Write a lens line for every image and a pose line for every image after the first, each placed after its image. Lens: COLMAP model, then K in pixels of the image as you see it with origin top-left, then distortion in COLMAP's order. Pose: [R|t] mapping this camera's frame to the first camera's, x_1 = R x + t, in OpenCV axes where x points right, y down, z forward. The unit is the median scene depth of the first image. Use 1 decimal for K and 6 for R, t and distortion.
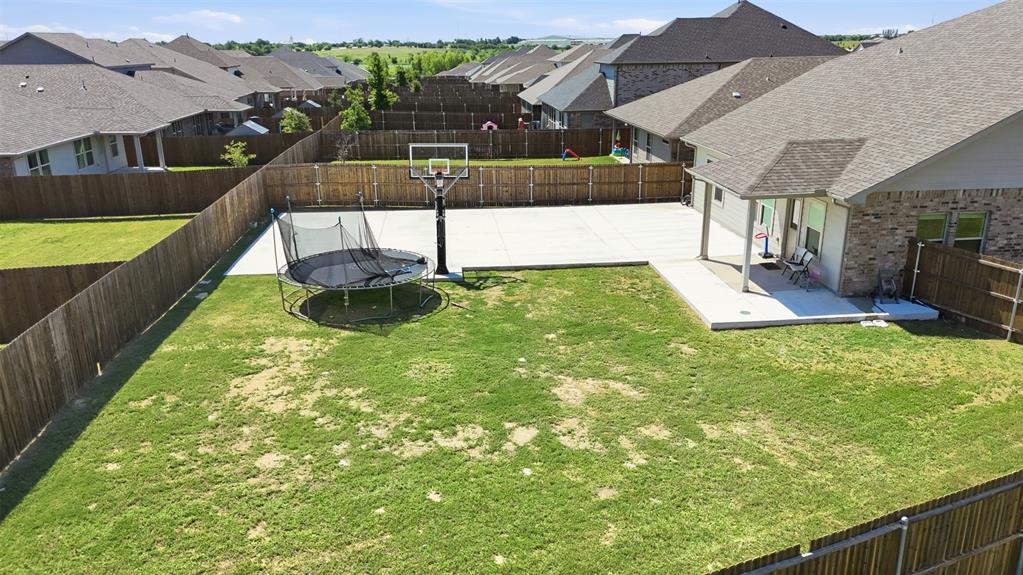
lens RADIAL K [[756.7, 0, 505.7], [0, 756.7, 284.8], [0, 0, 1]] dist [0.076138, -0.071051]
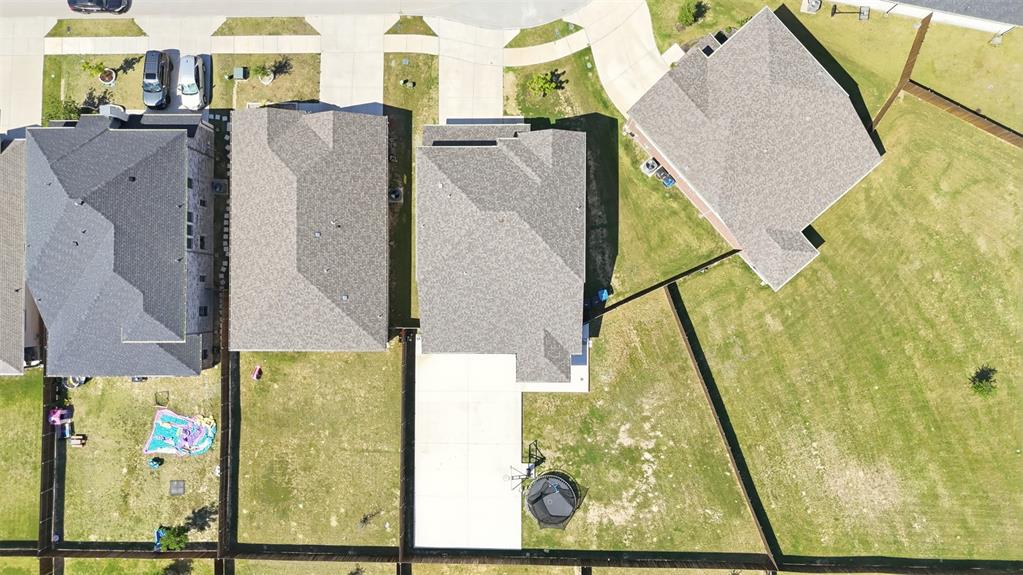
lens RADIAL K [[789.6, 0, 499.8], [0, 789.6, 285.8], [0, 0, 1]] dist [0.053813, -0.011386]
pose [[0.093703, -0.995437, 0.018007, 0.736837], [0.344984, 0.049429, 0.937306, -3.915508], [-0.933920, -0.081616, 0.348042, 0.205732]]
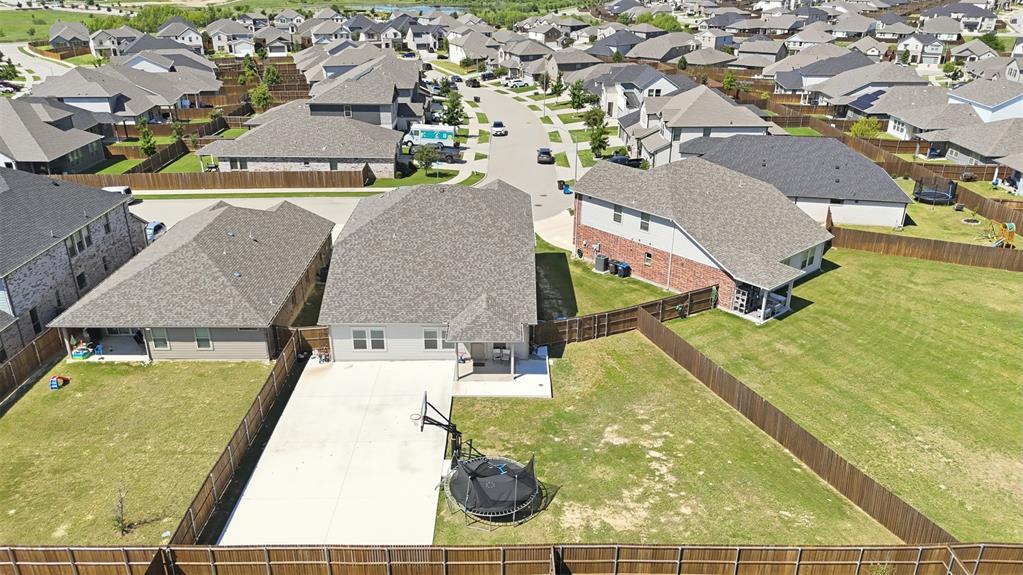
lens RADIAL K [[756.7, 0, 505.7], [0, 756.7, 284.8], [0, 0, 1]] dist [0.076138, -0.071051]
pose [[0.094286, -0.384800, 0.918172, -1.953930], [0.301377, 0.890037, 0.342061, -1.222071], [-0.948832, 0.244464, 0.199888, 0.679484]]
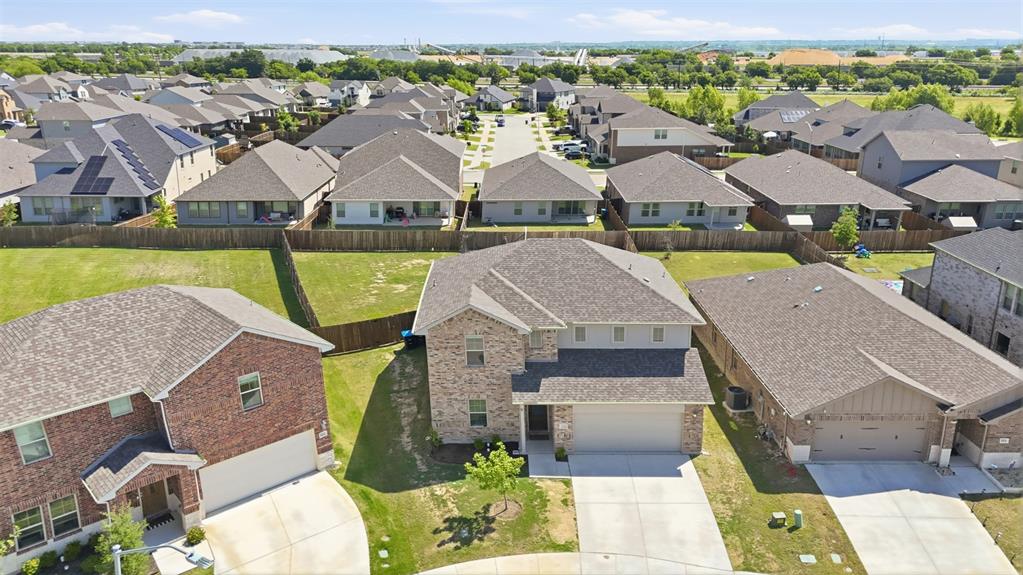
lens RADIAL K [[789.6, 0, 499.8], [0, 789.6, 285.8], [0, 0, 1]] dist [0.053813, -0.011386]
pose [[-0.090143, 0.307941, -0.947126, 3.499053], [-0.297476, 0.899259, 0.320690, -1.175208], [0.950464, 0.310655, 0.010543, 1.338422]]
